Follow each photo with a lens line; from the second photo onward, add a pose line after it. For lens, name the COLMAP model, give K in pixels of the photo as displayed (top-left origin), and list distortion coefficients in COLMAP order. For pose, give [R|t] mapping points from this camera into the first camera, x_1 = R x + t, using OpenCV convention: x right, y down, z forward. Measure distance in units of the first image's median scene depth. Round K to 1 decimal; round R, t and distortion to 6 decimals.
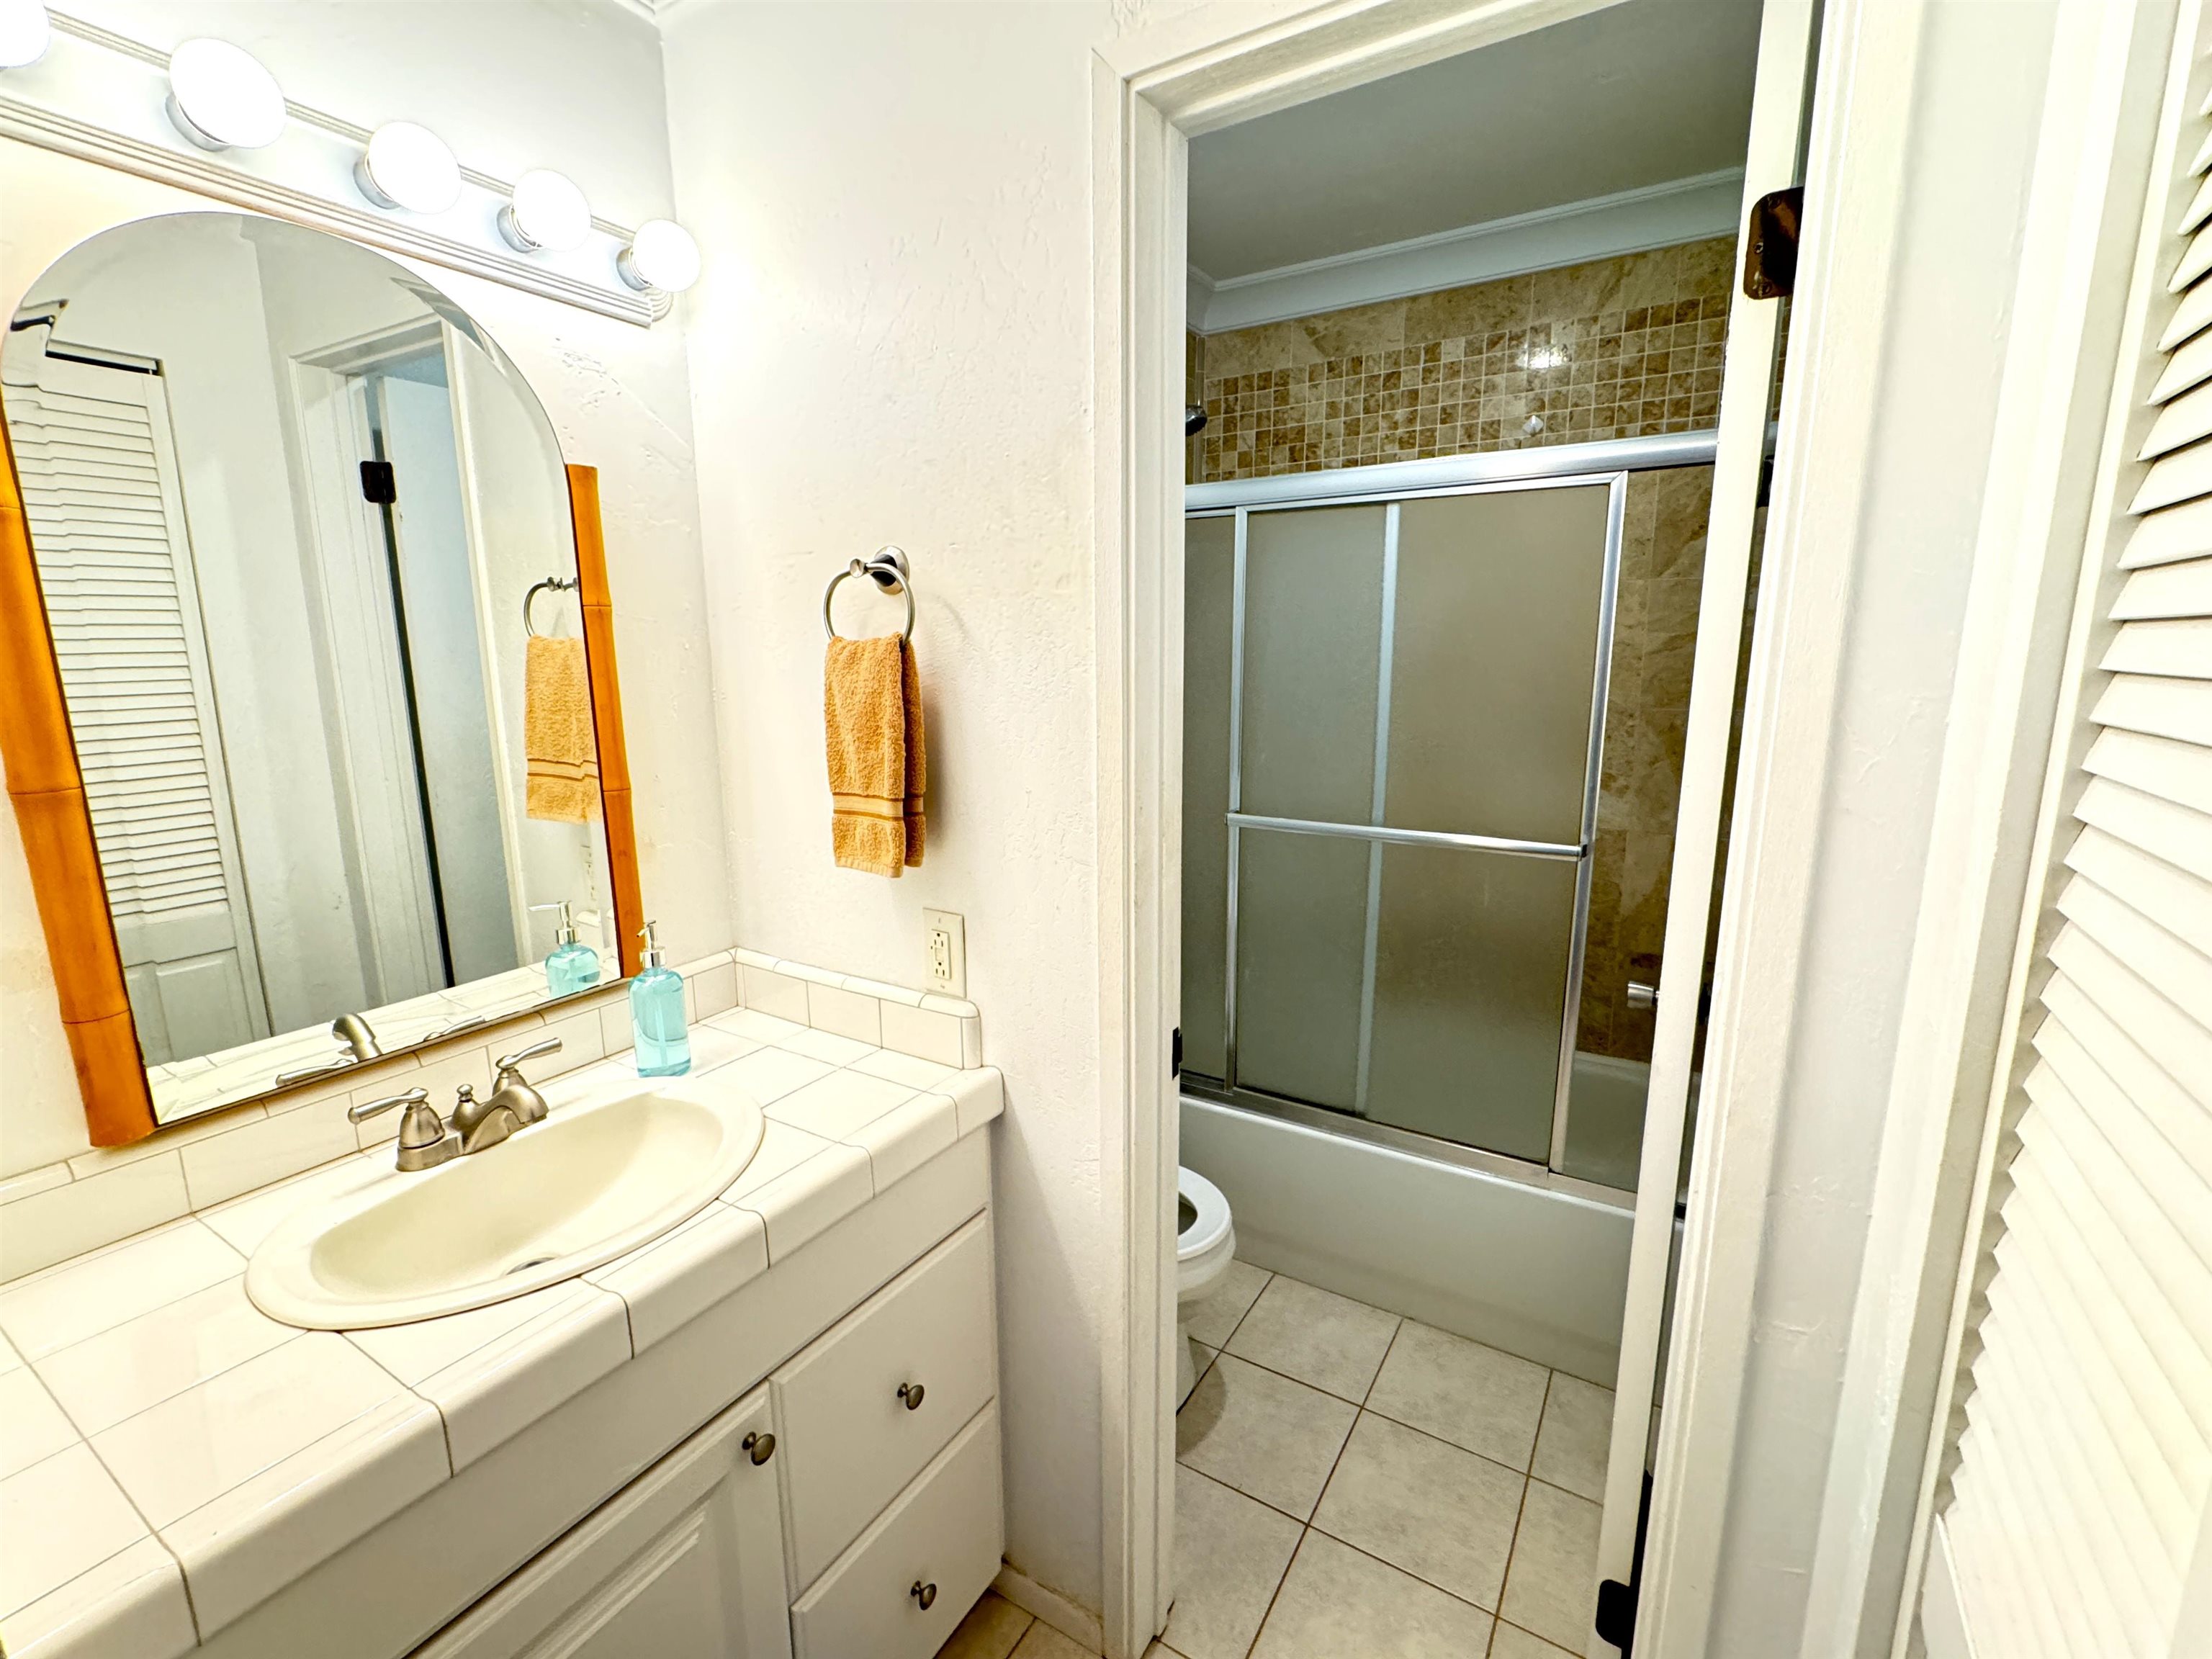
lens RADIAL K [[962.0, 0, 1106.0], [0, 962.0, 829.5], [0, 0, 1]] dist [0.000798, 0.000033]
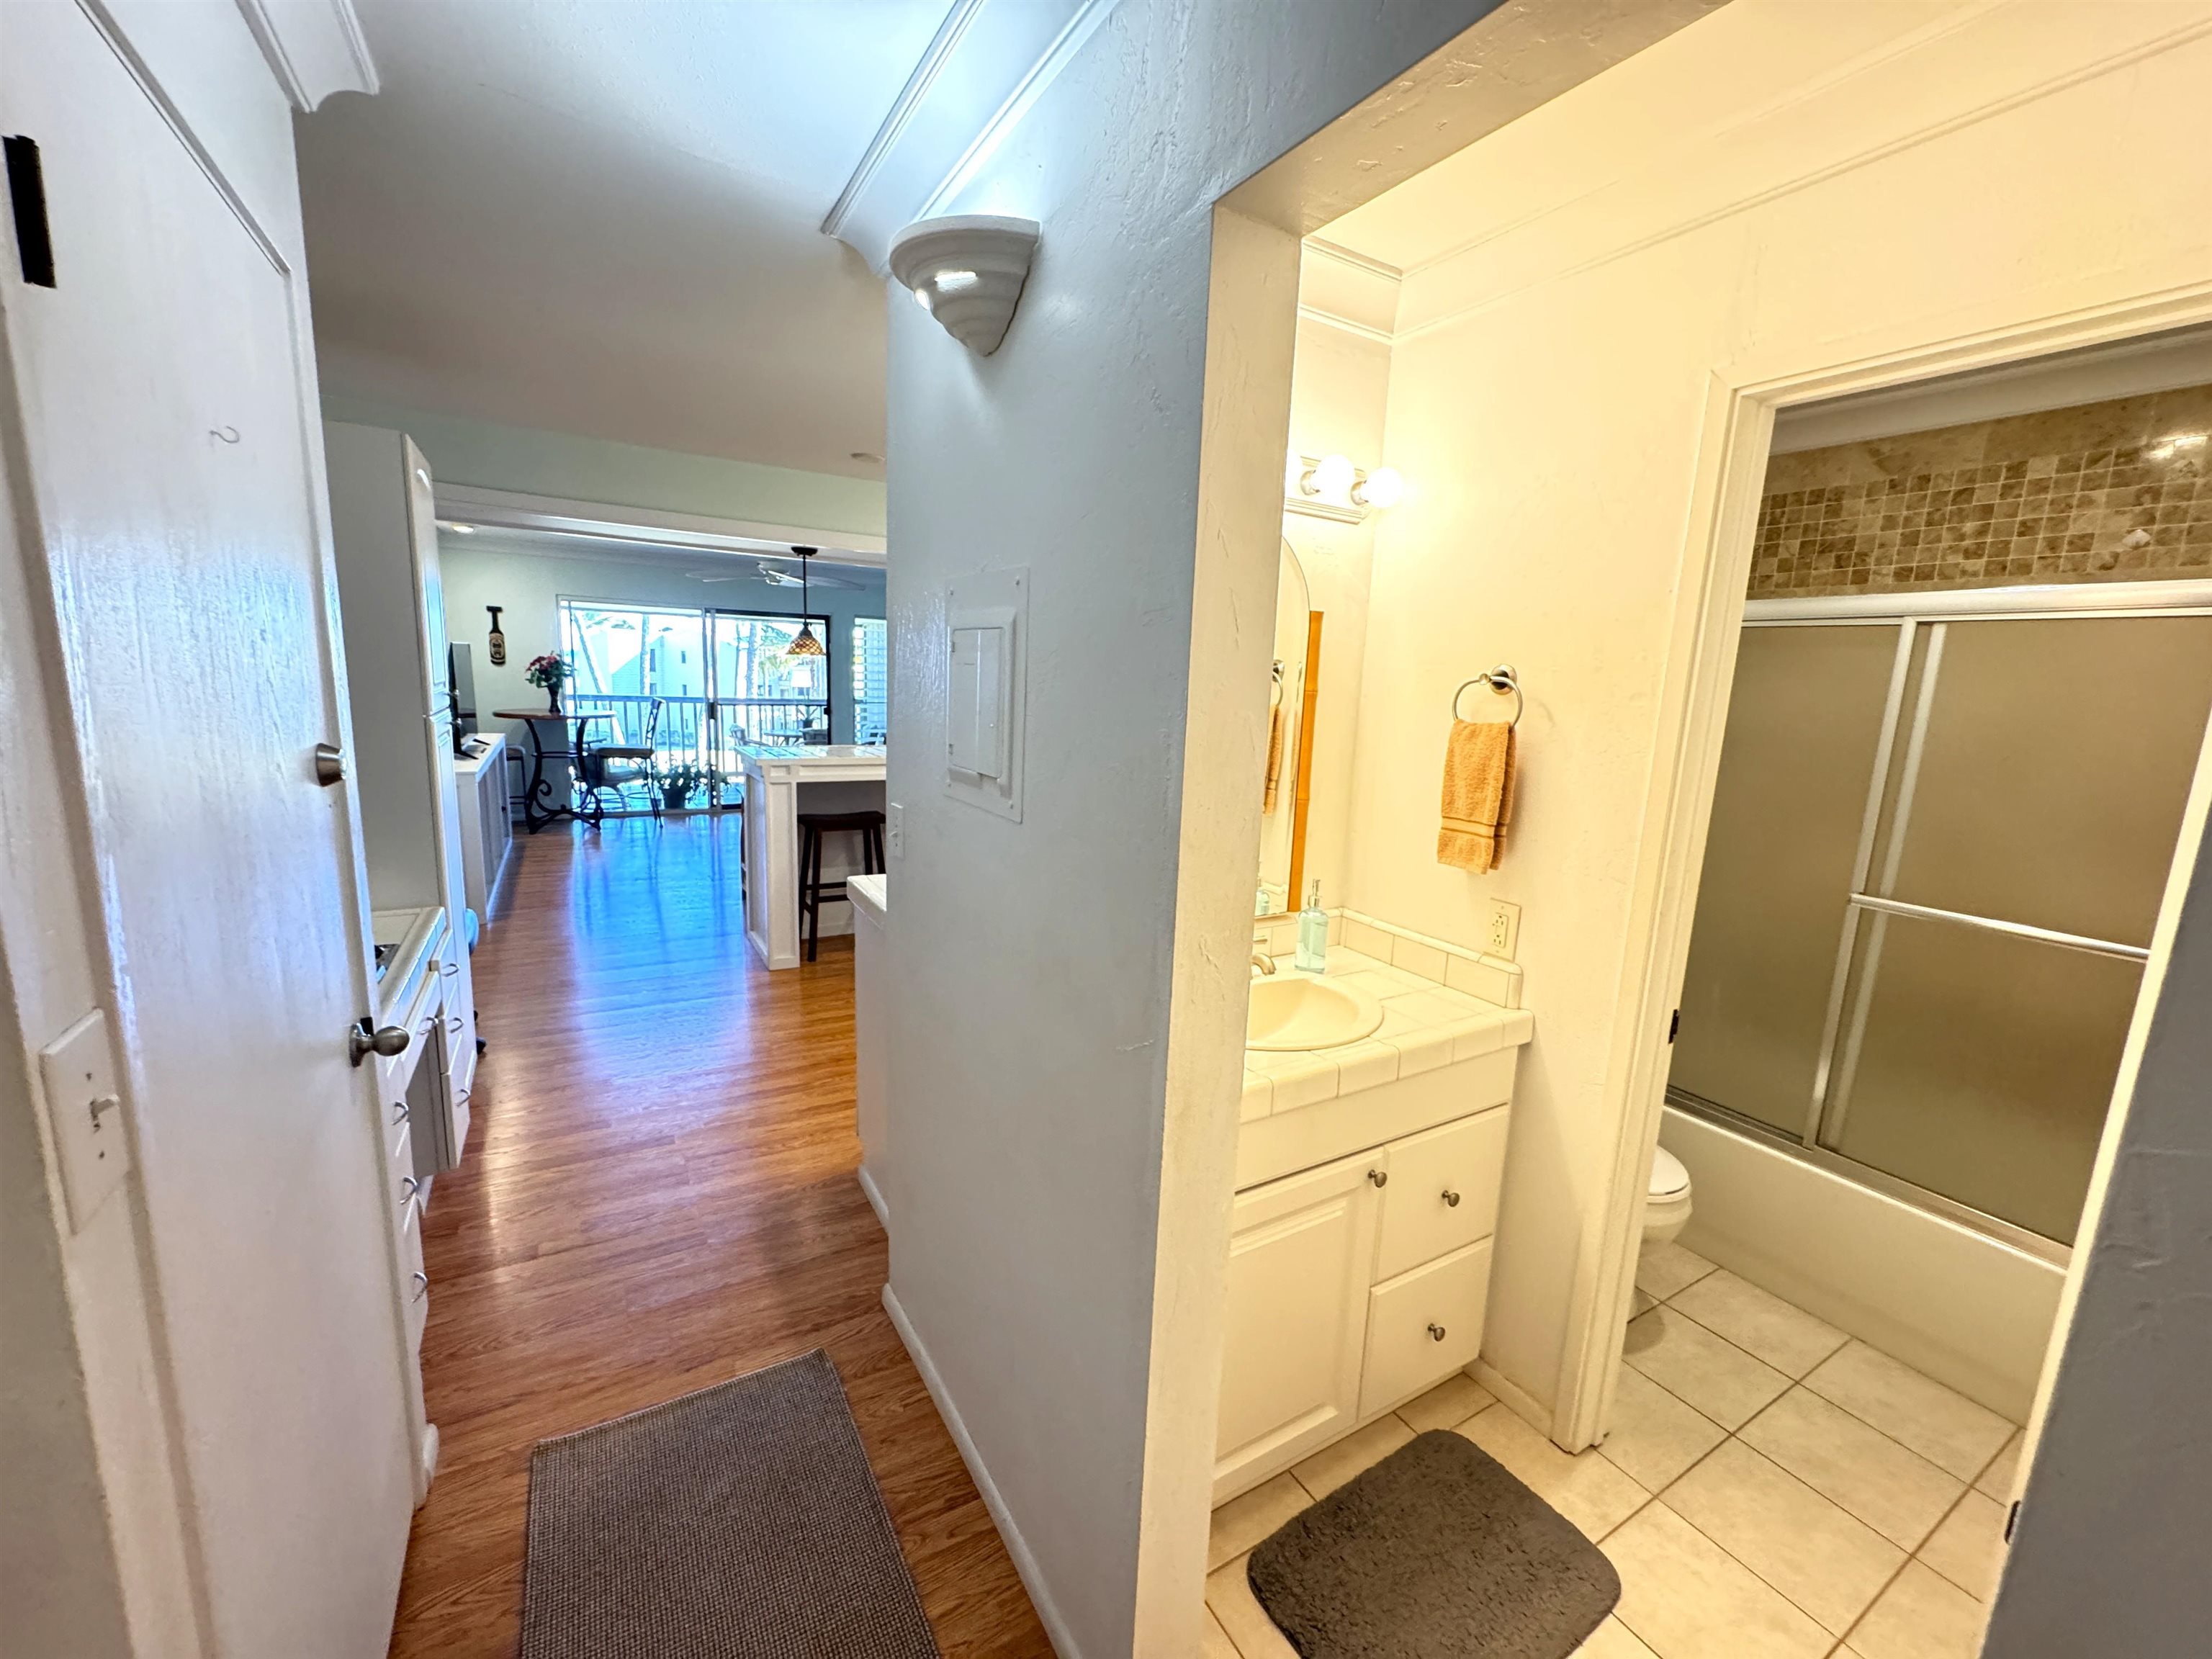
lens RADIAL K [[885.9, 0, 1106.0], [0, 885.9, 829.5], [0, 0, 1]] dist [-0.002659, 0.000215]
pose [[0.884790, 0.123257, -0.449393, -0.111162], [-0.134699, 0.990865, 0.006566, 0.046402], [0.446097, 0.054724, 0.893310, -0.526120]]
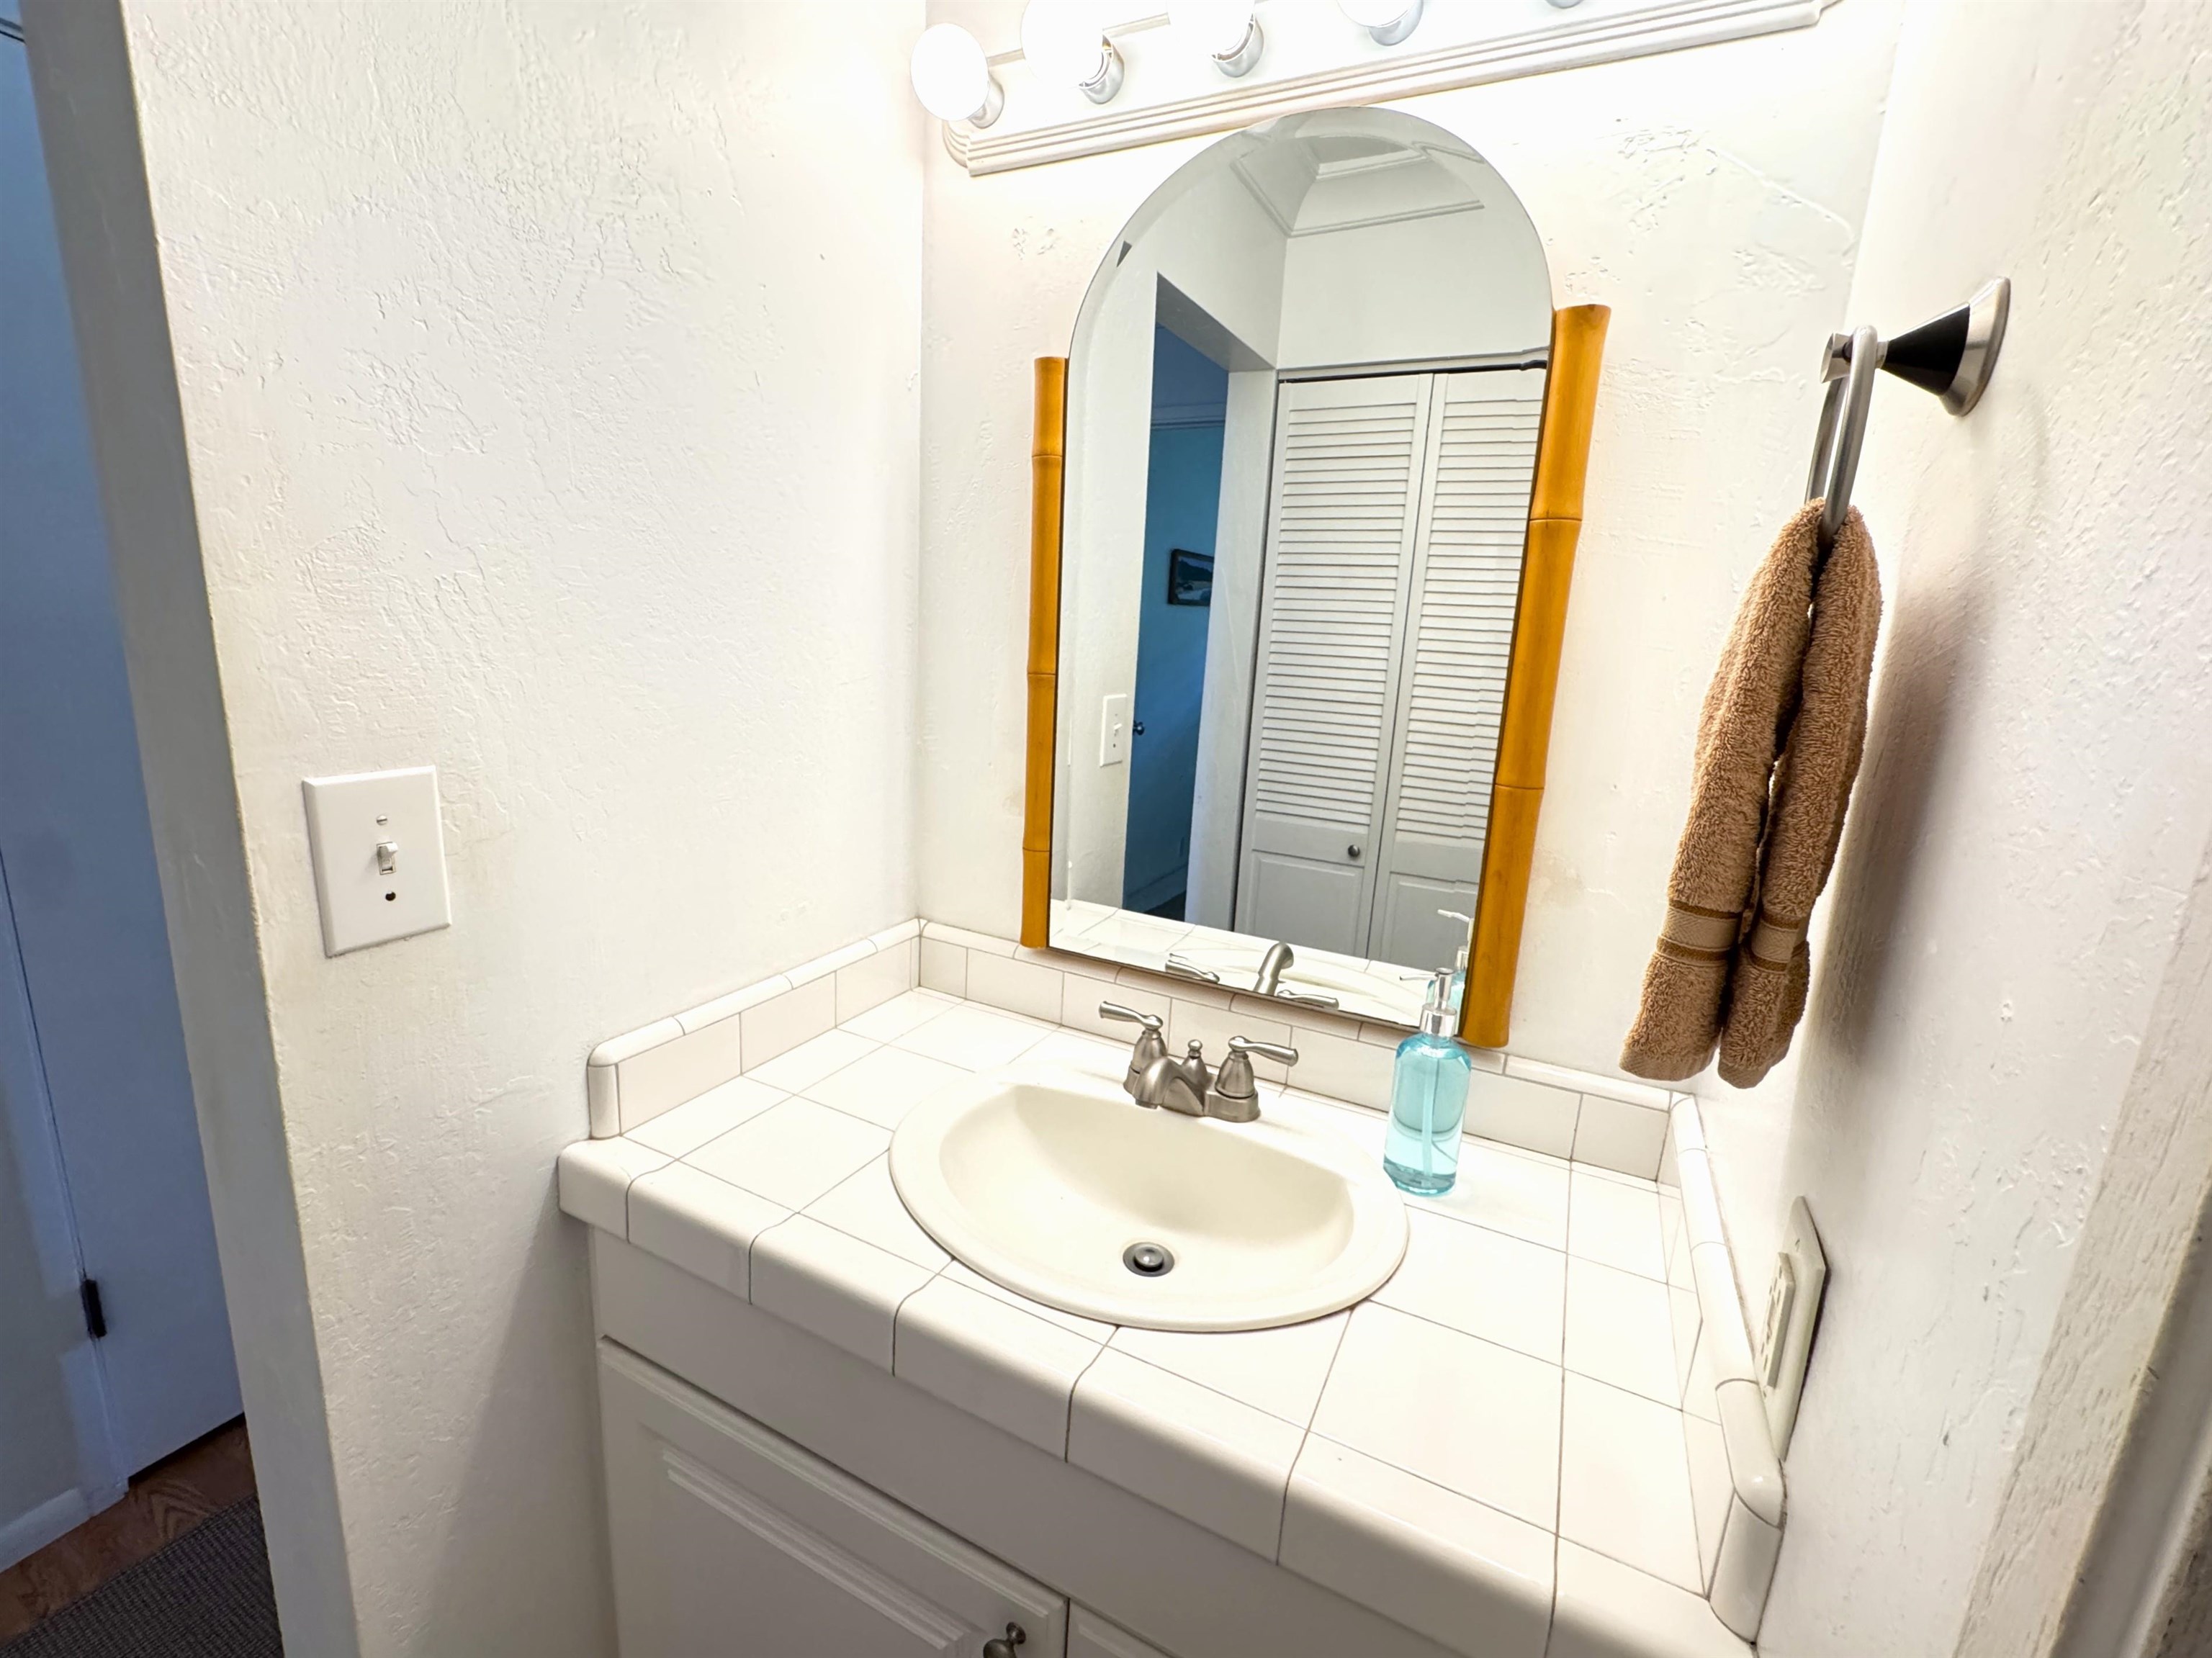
lens RADIAL K [[961.9, 0, 1106.0], [0, 961.9, 829.0], [0, 0, 1]] dist [0.000798, 0.000033]
pose [[0.085388, 0.223390, -0.970982, 0.153134], [-0.242472, 0.949901, 0.197217, -0.076052], [0.966393, 0.218596, 0.135277, 0.616240]]
